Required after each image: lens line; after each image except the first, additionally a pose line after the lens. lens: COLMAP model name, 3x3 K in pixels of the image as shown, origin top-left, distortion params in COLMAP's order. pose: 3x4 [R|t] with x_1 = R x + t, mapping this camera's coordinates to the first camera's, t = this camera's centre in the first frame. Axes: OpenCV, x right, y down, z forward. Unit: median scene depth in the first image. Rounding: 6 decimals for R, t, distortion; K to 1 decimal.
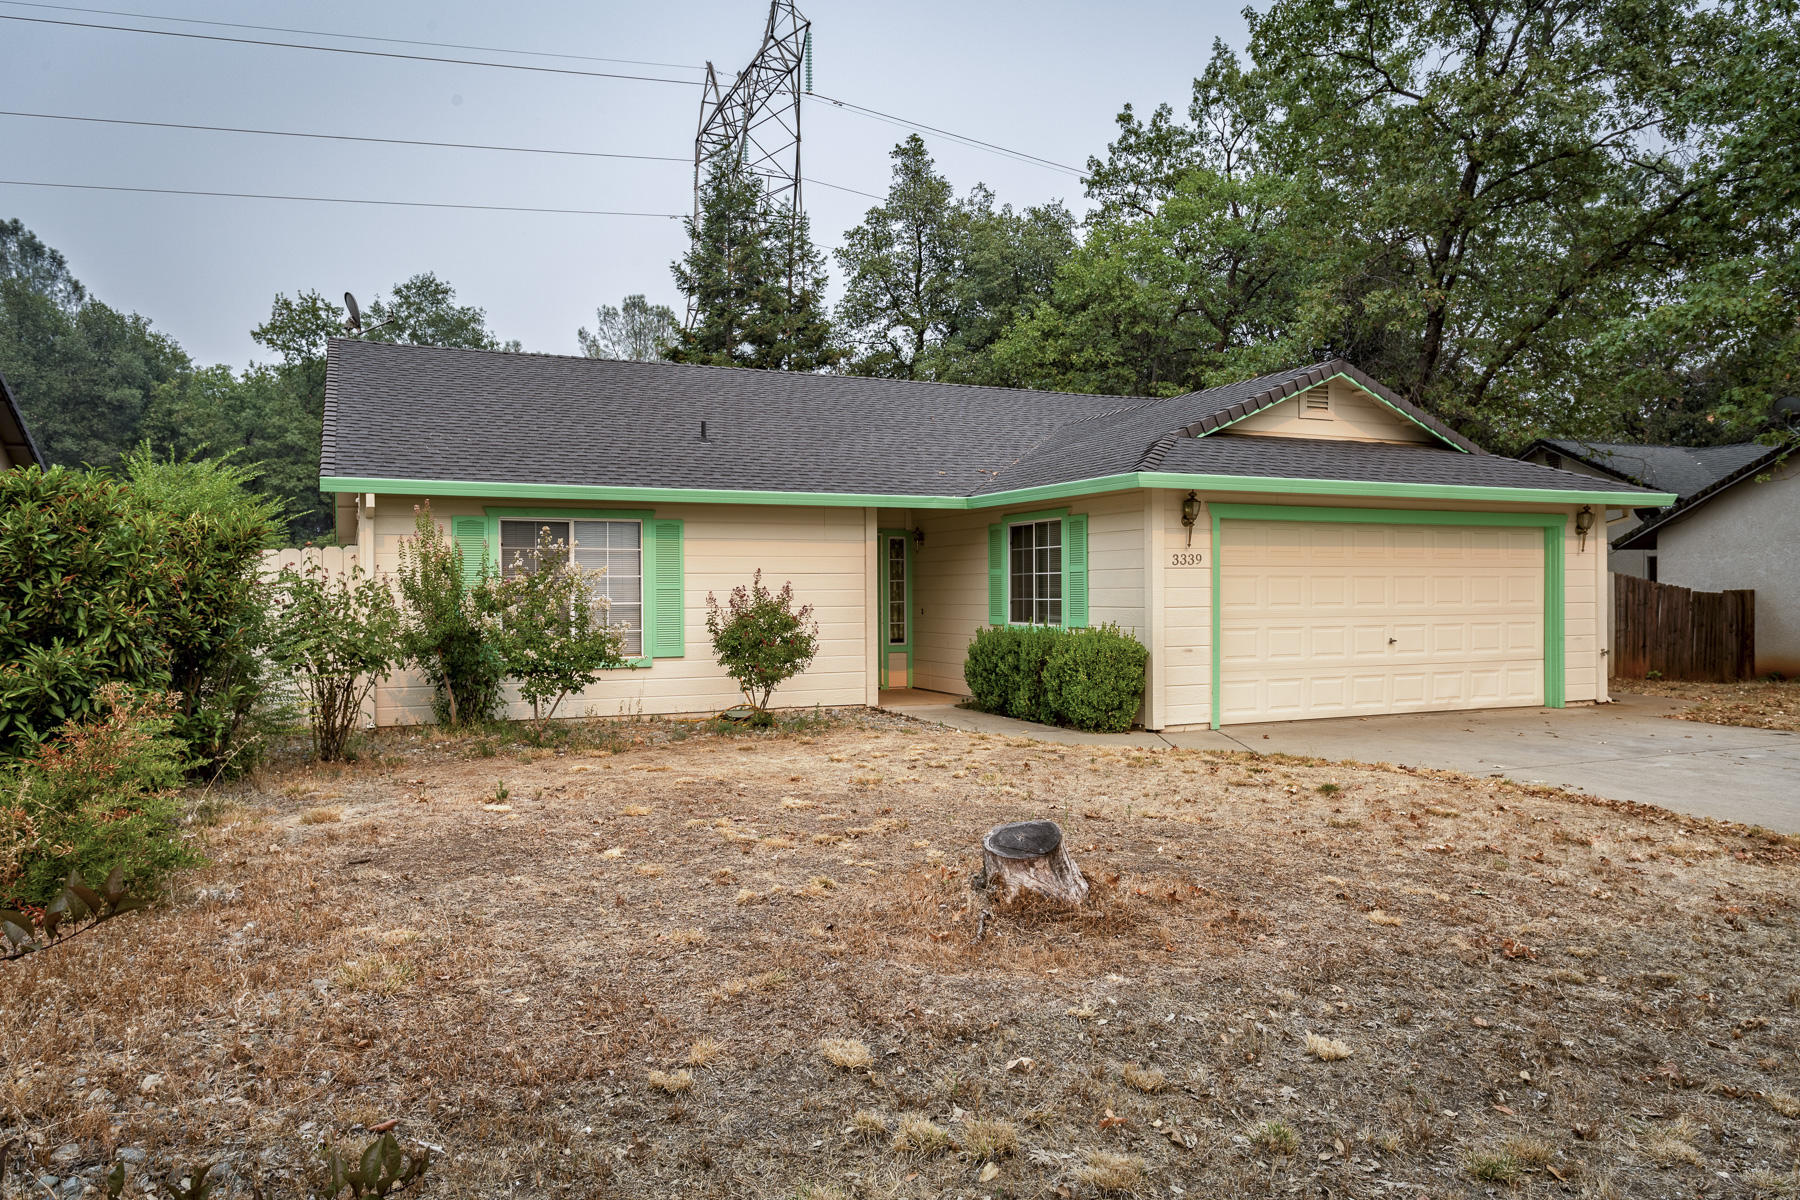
lens RADIAL K [[1241.8, 0, 901.2], [0, 1241.8, 595.9], [0, 0, 1]] dist [-0.006818, -0.000774]
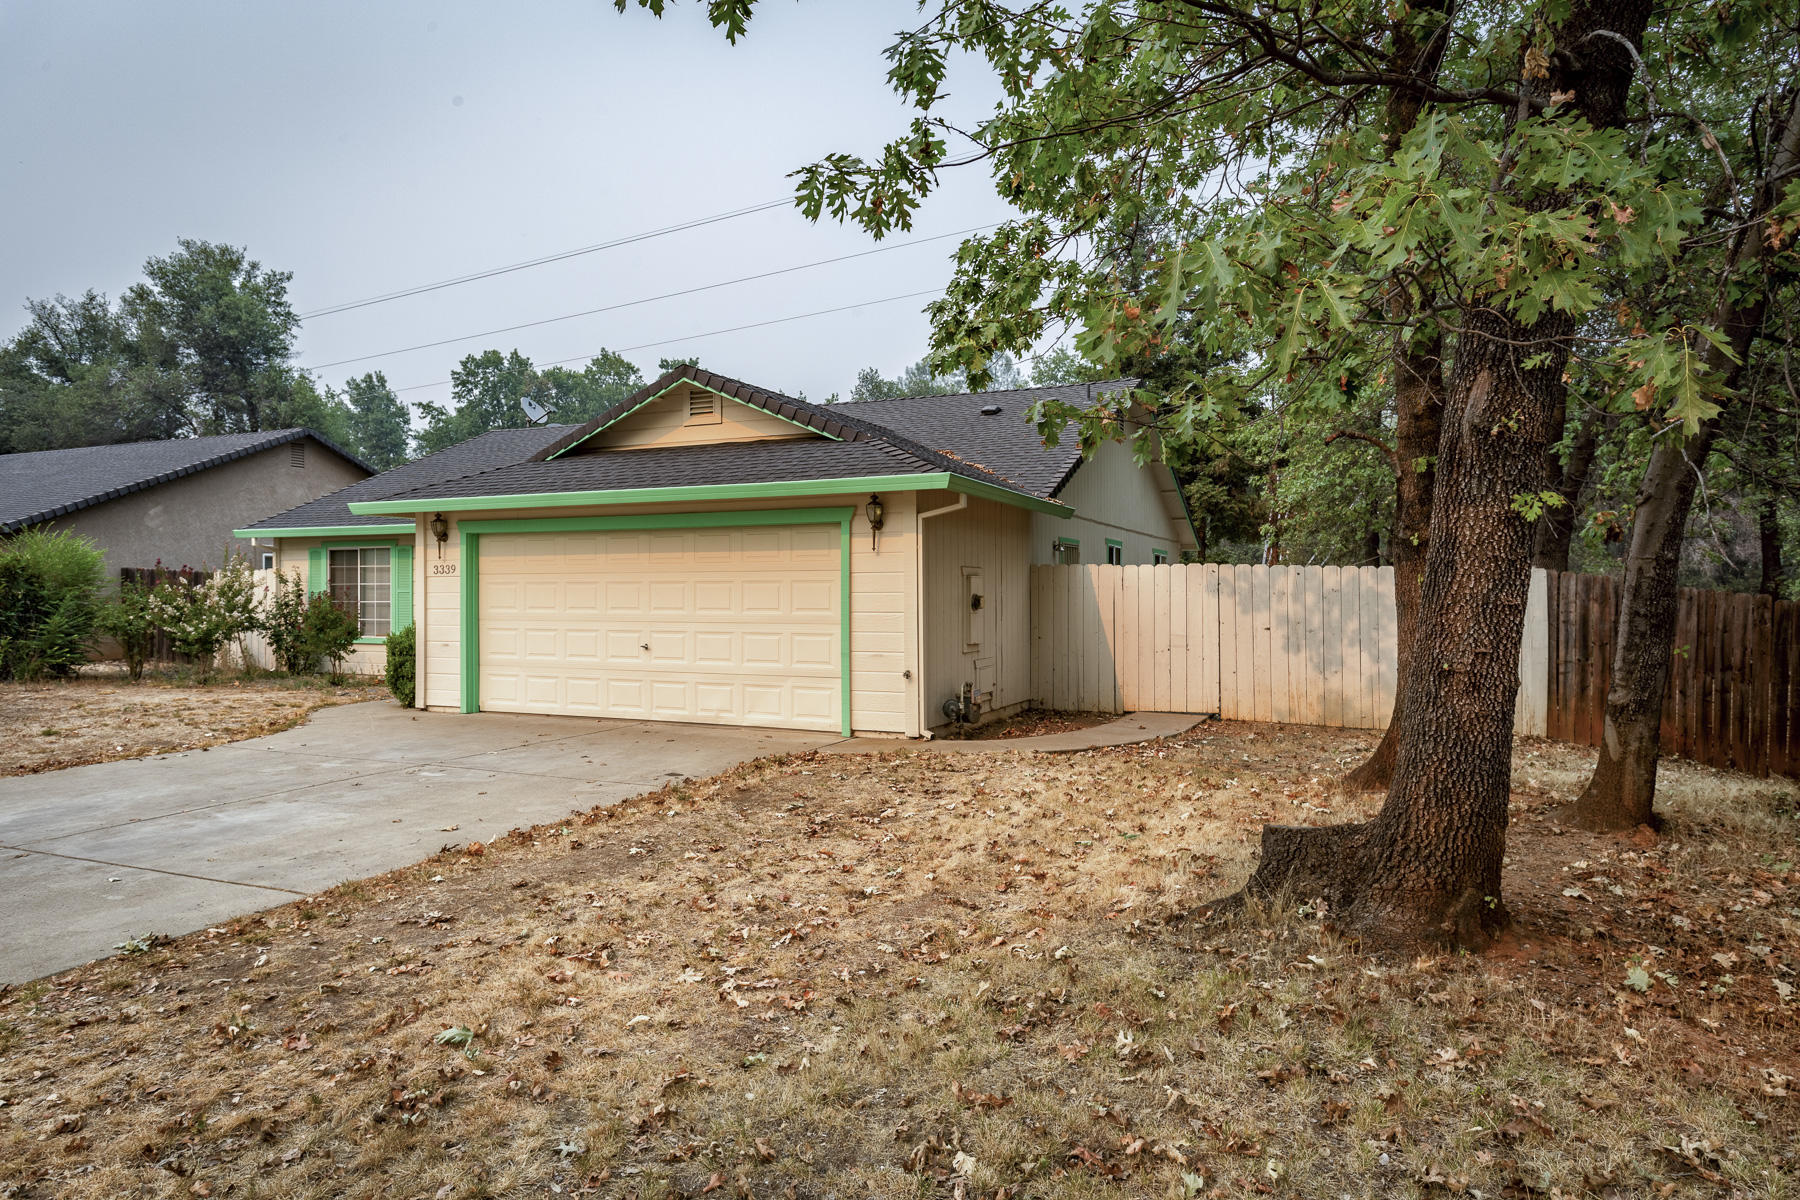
lens RADIAL K [[1175.1, 0, 896.8], [0, 1175.1, 604.7], [0, 0, 1]] dist [0.001726, 0.000516]
pose [[0.627410, 0.012015, -0.778597, 1.254130], [-0.005887, 0.999926, 0.010687, -0.008940], [0.778667, -0.002121, 0.627434, 0.561957]]
